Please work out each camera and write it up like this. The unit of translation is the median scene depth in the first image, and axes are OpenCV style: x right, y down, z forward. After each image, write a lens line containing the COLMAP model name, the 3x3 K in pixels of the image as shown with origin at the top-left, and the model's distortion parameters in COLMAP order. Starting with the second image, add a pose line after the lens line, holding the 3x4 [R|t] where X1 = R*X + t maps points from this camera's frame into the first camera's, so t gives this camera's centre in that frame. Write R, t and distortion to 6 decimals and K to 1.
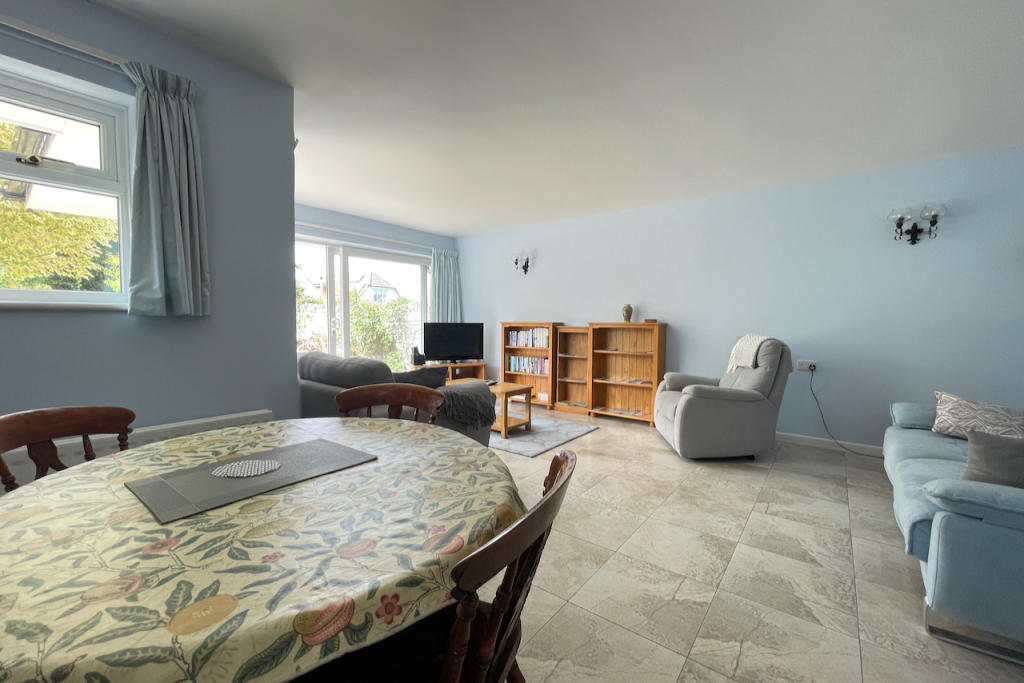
lens RADIAL K [[416.9, 0, 510.0], [0, 416.9, 347.2], [0, 0, 1]] dist [-0.001084, -0.000834]
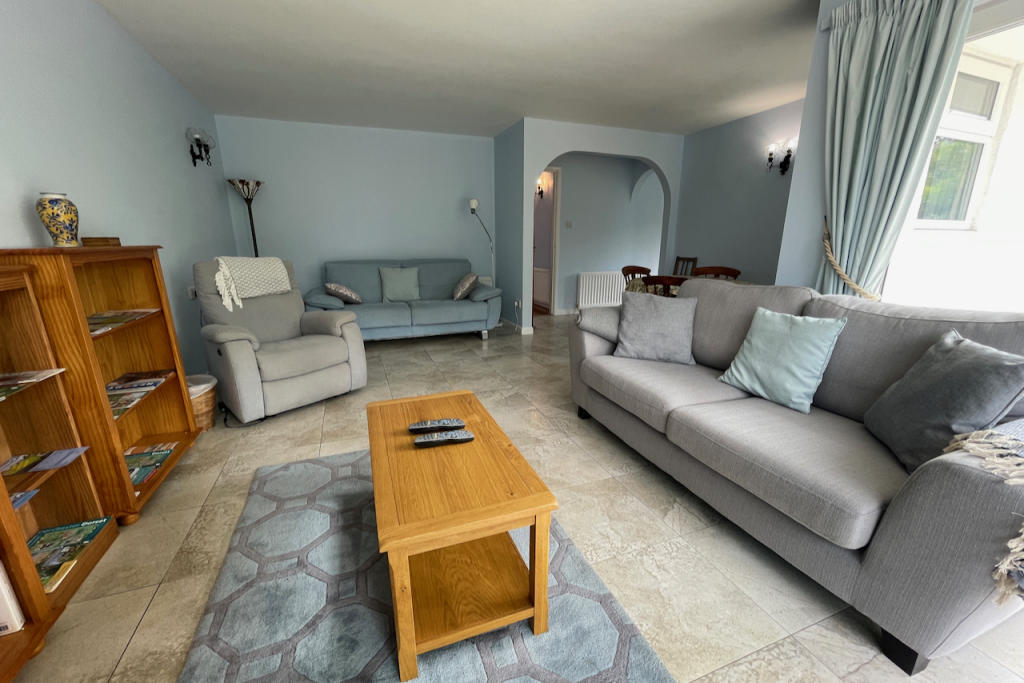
lens RADIAL K [[416.9, 0, 513.8], [0, 416.9, 347.3], [0, 0, 1]] dist [-0.001084, -0.000834]
pose [[-0.849370, -0.149563, 0.506164, -0.448573], [0.022783, 0.947727, 0.318269, -0.158708], [-0.527306, 0.281860, -0.801563, 1.894760]]
